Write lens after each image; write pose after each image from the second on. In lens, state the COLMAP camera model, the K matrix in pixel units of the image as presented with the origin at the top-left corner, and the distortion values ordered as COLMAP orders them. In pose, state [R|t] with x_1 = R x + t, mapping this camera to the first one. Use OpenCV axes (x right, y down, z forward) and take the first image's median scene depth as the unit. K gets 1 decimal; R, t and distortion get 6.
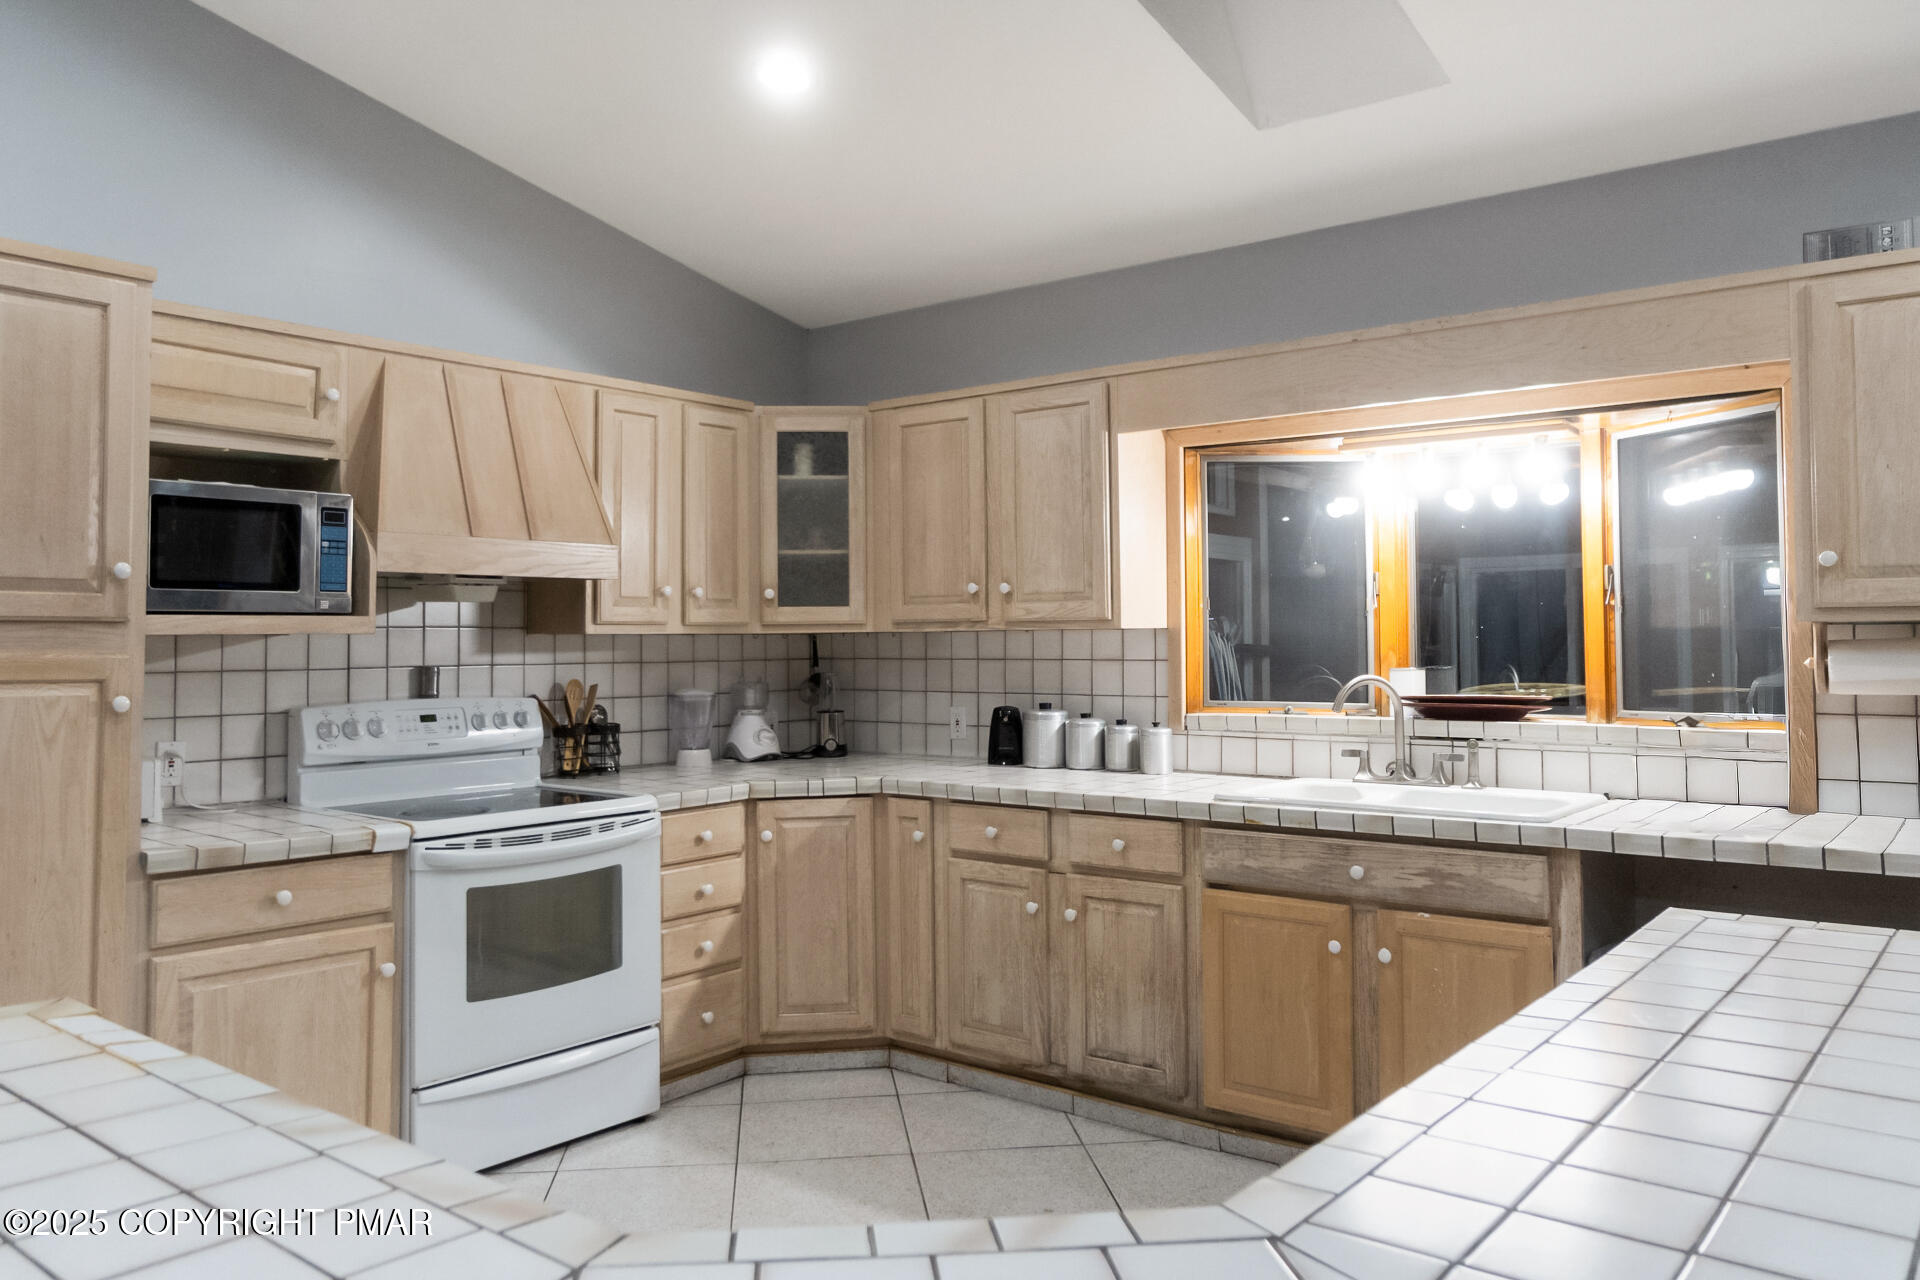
lens RADIAL K [[1382.3, 0, 951.1], [0, 1382.3, 592.8], [0, 0, 1]] dist [0.000196, 0.004264]
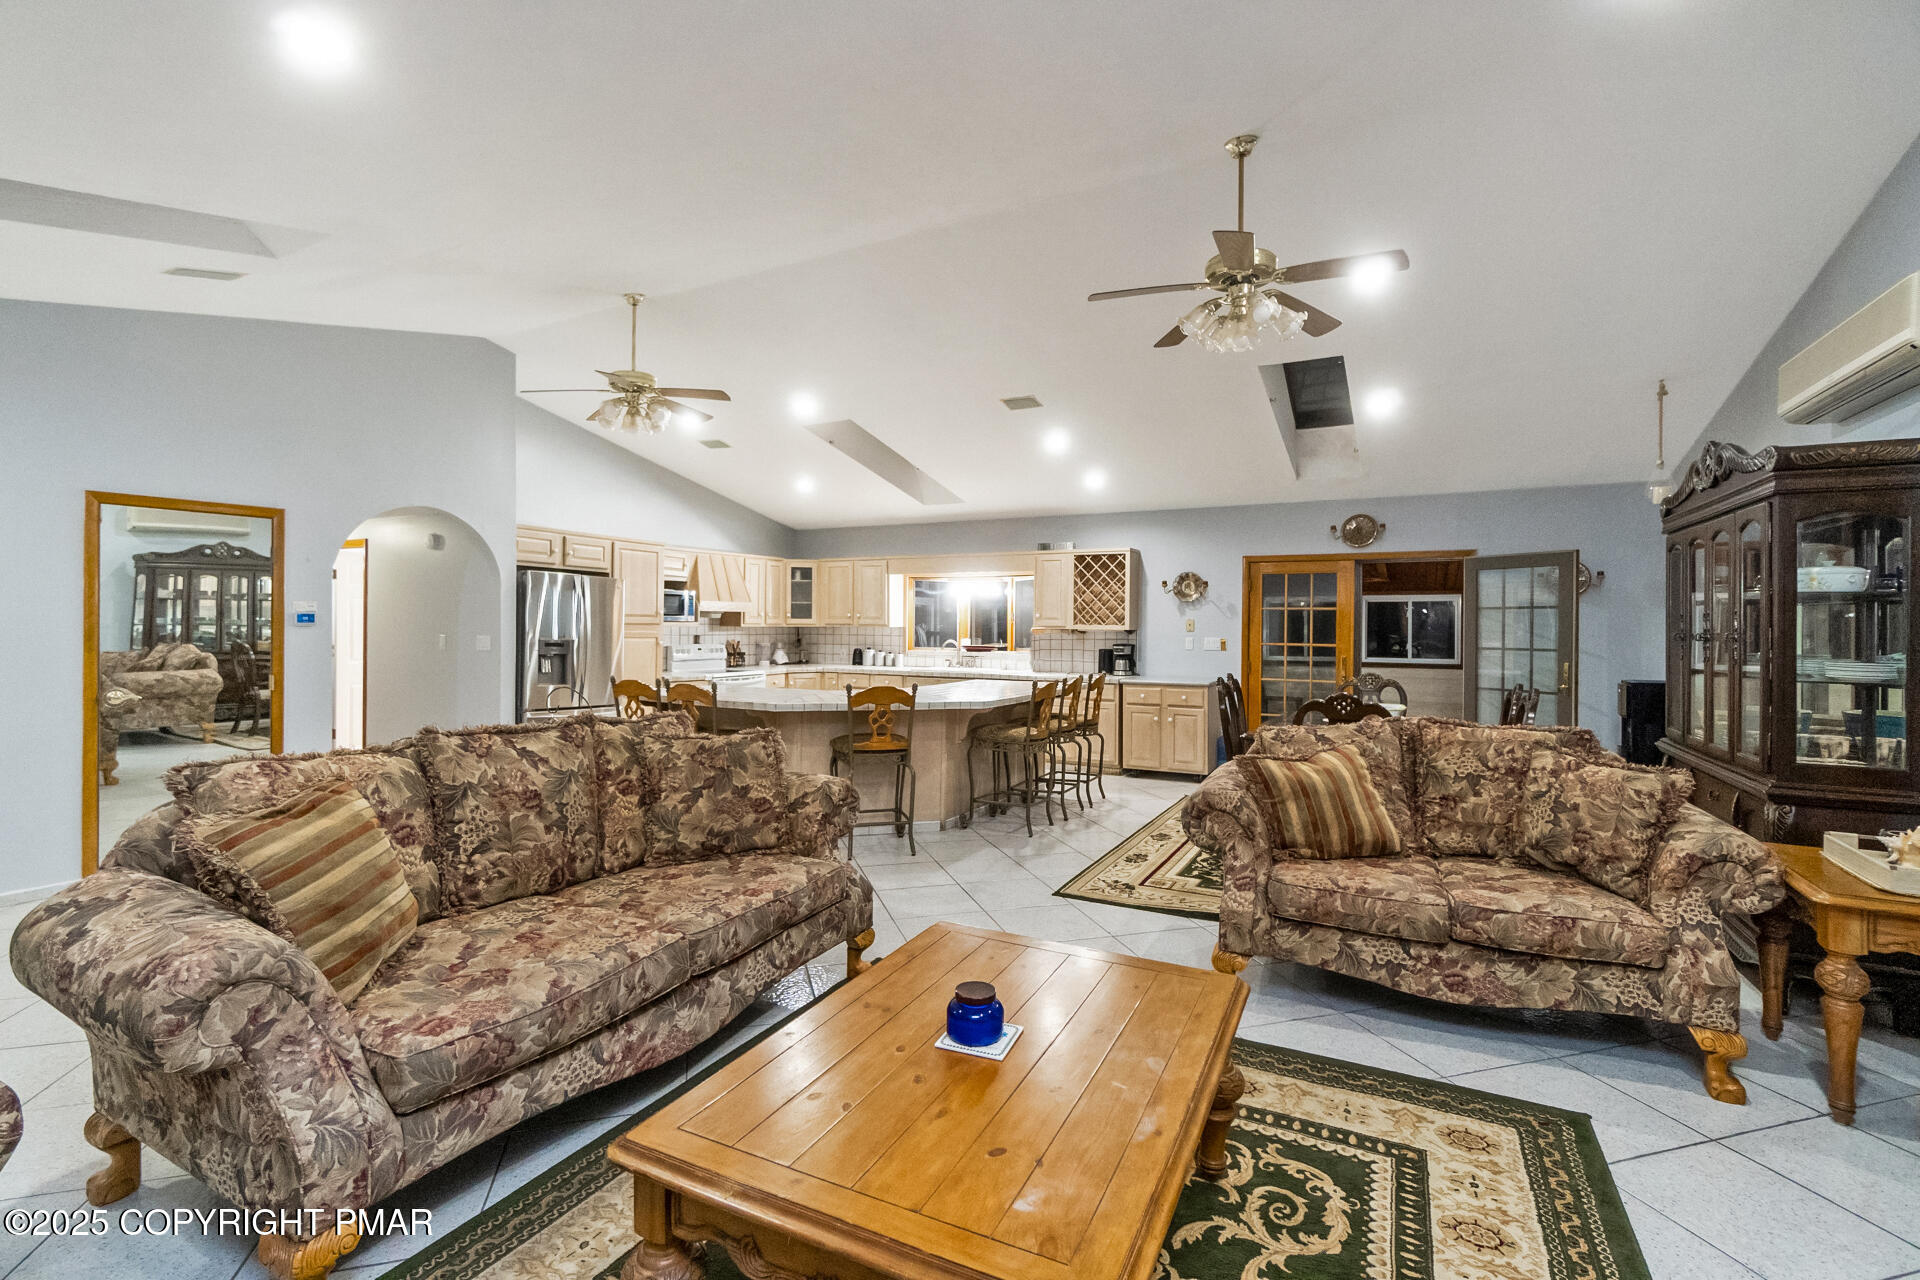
lens RADIAL K [[842.7, 0, 960.0], [0, 842.7, 640.0], [0, 0, 1]] dist [-0.001505, -0.000223]
pose [[0.984708, 0.010990, 0.173867, -0.085991], [-0.020288, 0.998452, 0.051794, -0.061613], [-0.173028, -0.054530, 0.983406, -1.284294]]
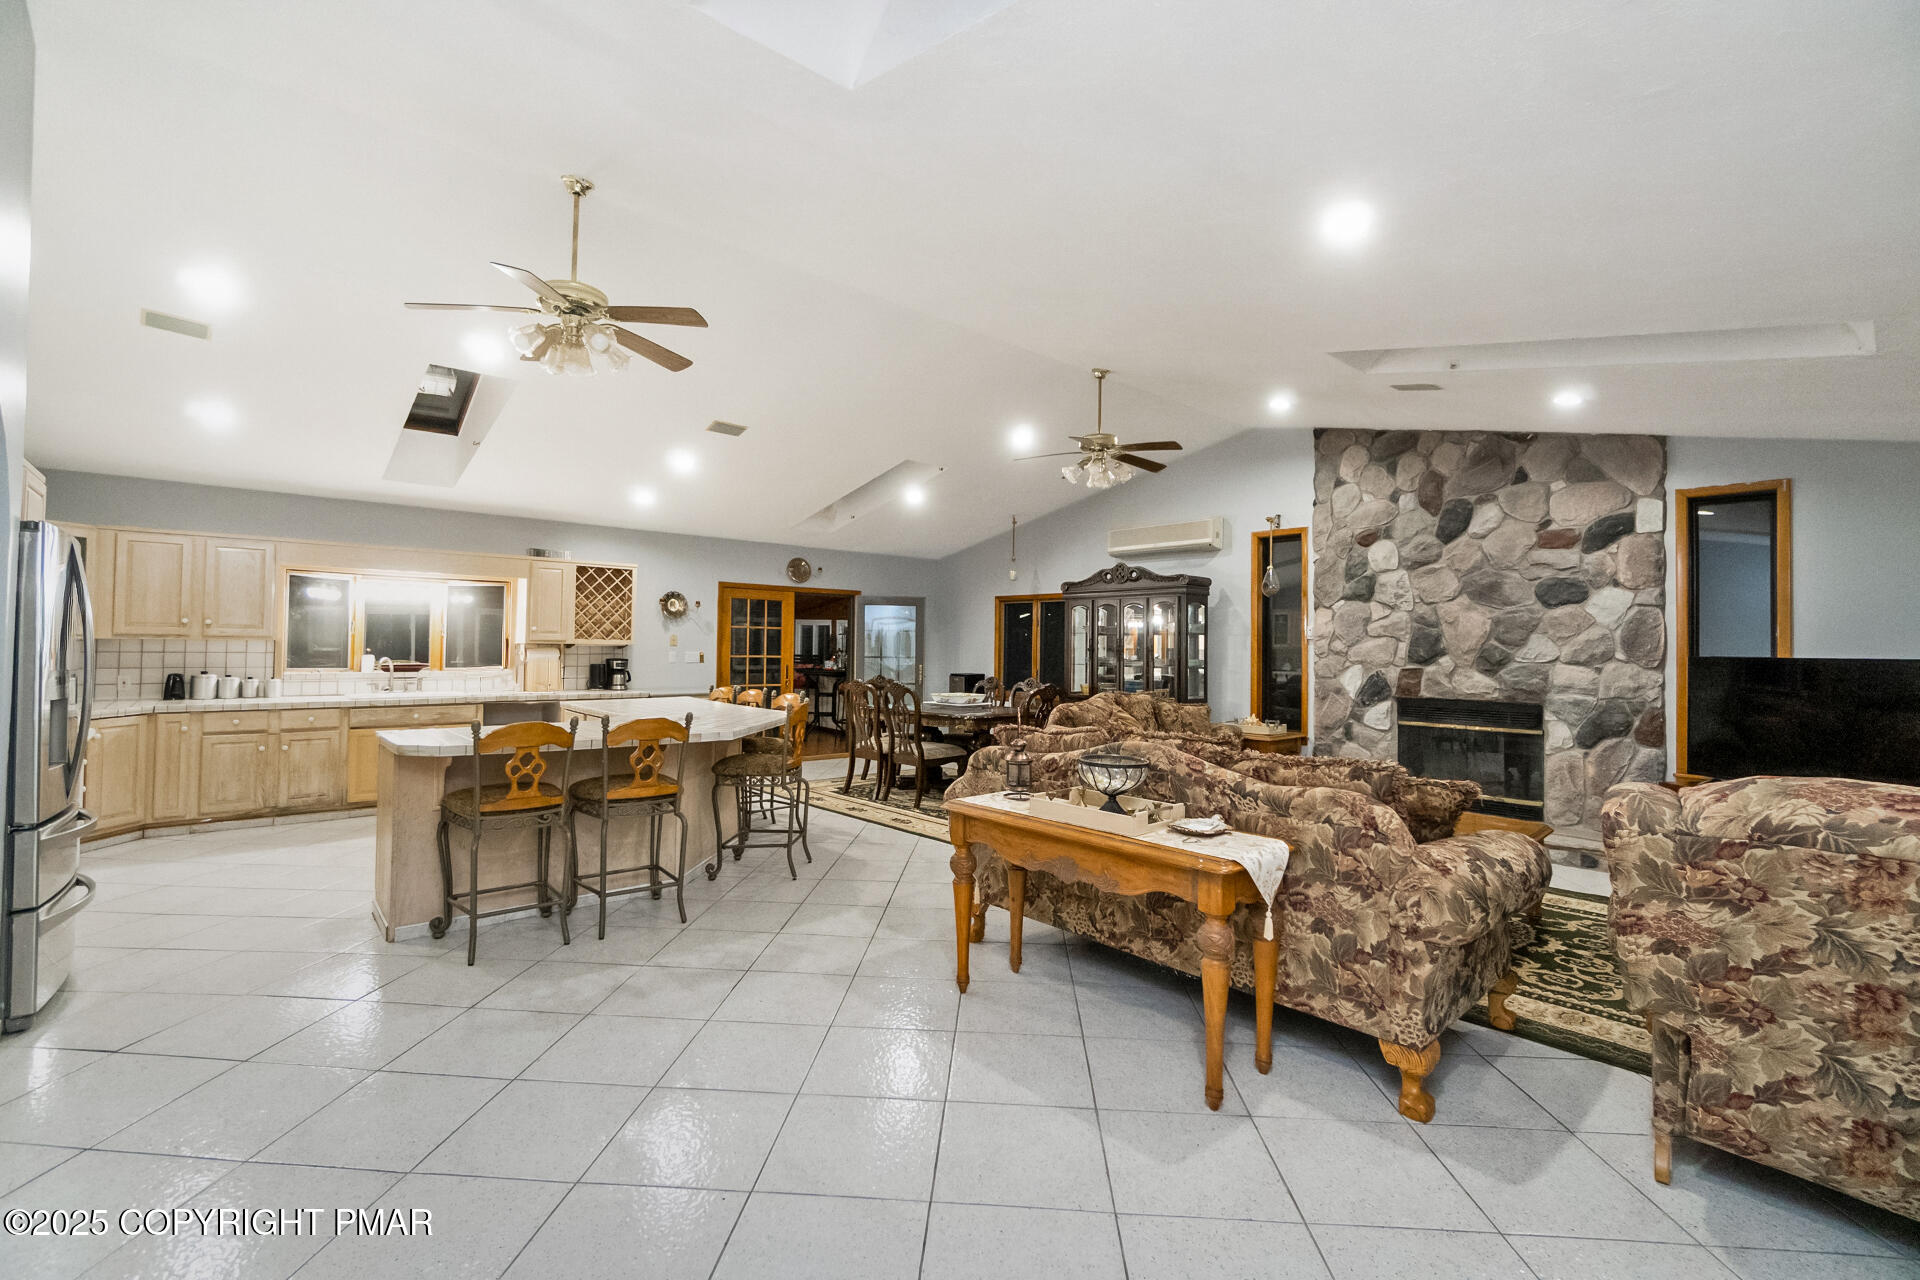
lens RADIAL K [[842.7, 0, 960.0], [0, 842.7, 640.0], [0, 0, 1]] dist [-0.001505, -0.000223]
pose [[0.173046, 0.014306, 0.984810, -1.207448], [-0.050661, 0.998700, -0.005606, -0.030282], [-0.983610, -0.048921, 0.173546, -0.518857]]
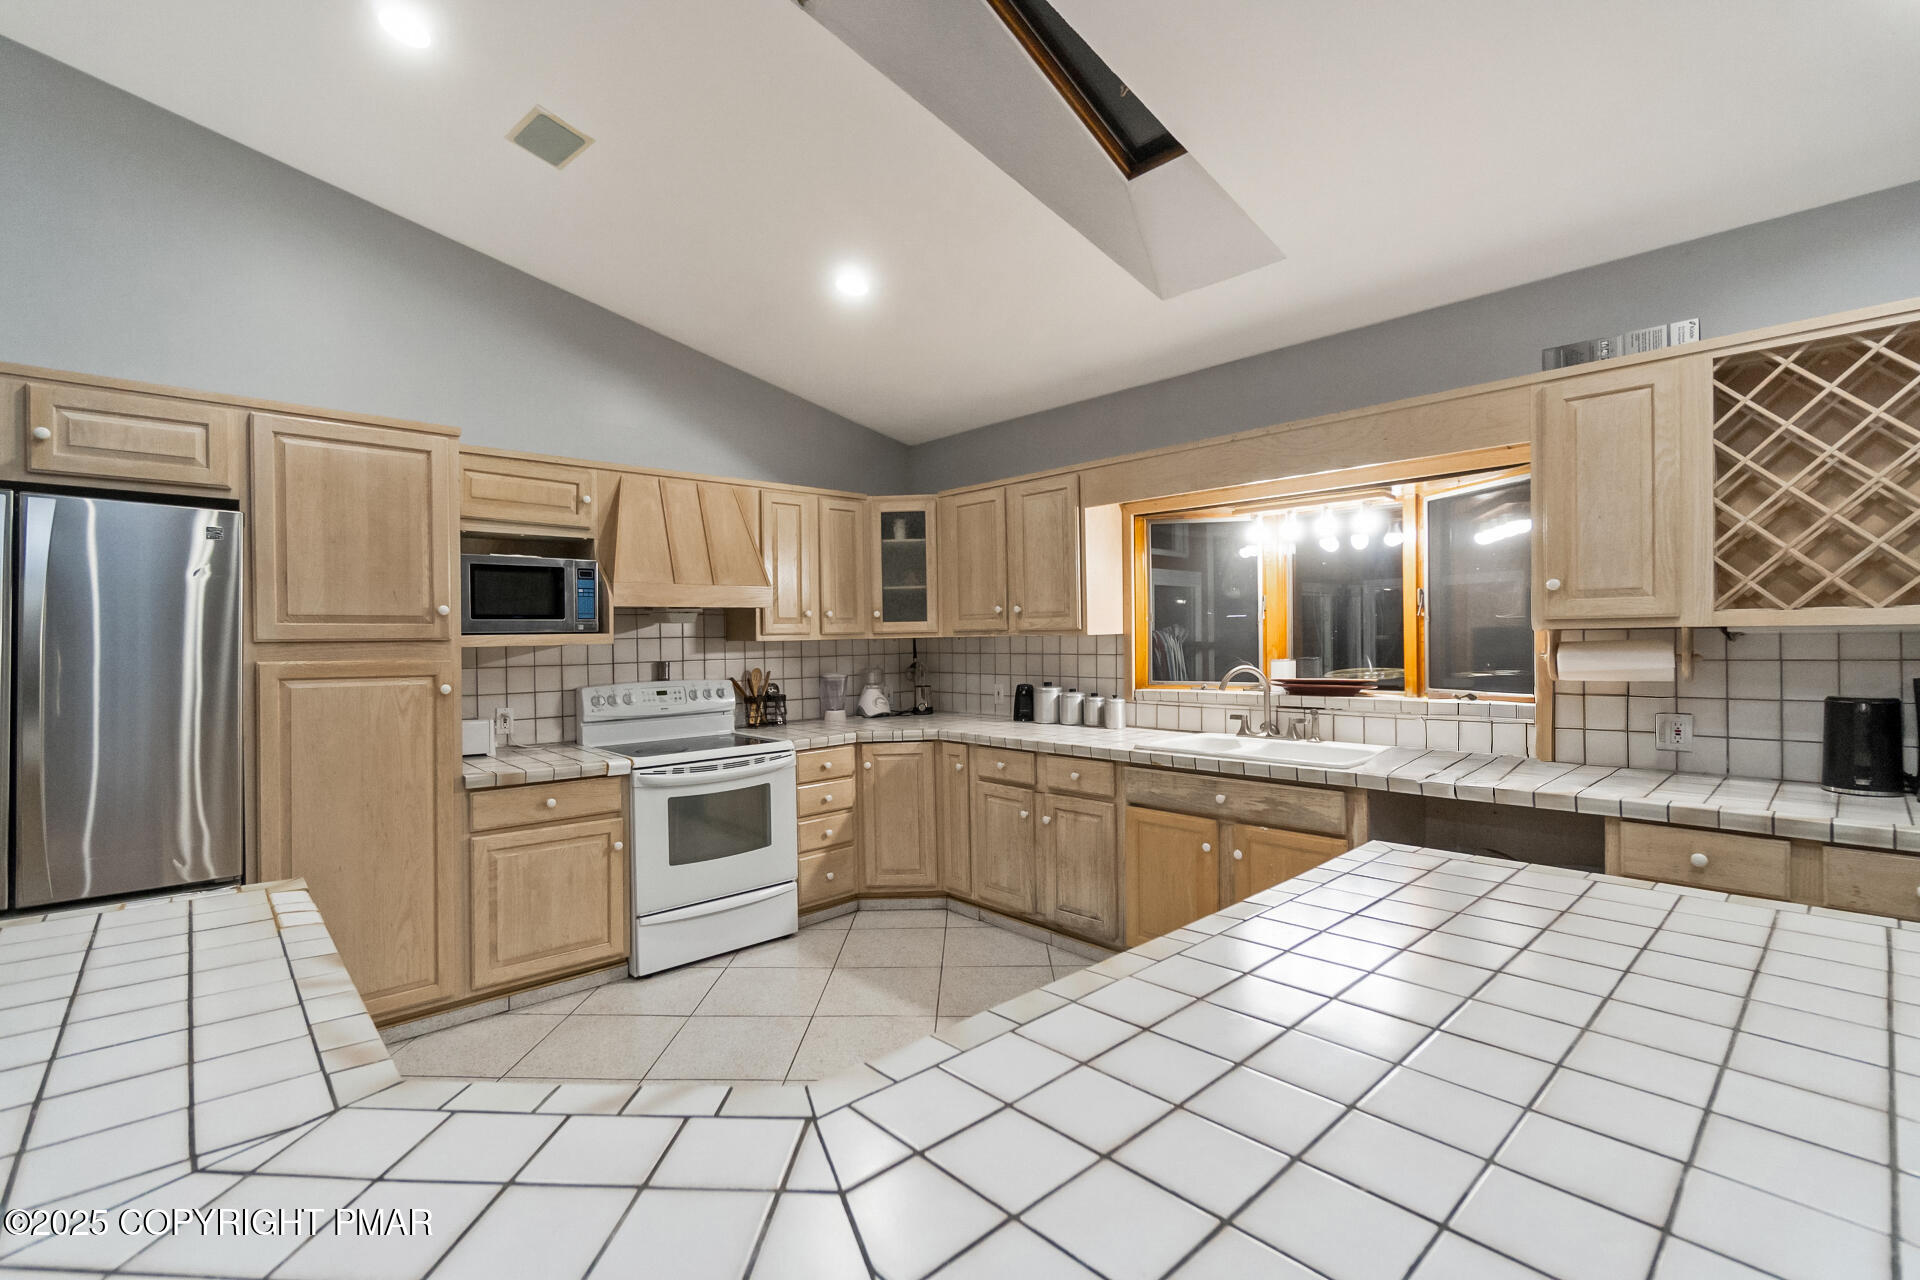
lens RADIAL K [[842.7, 0, 960.0], [0, 842.7, 640.0], [0, 0, 1]] dist [-0.001505, -0.000223]
pose [[0.989508, -0.008130, -0.144249, 0.119770], [0.014167, 0.999064, 0.040868, -0.008970], [0.143782, -0.042483, 0.988697, 0.052078]]
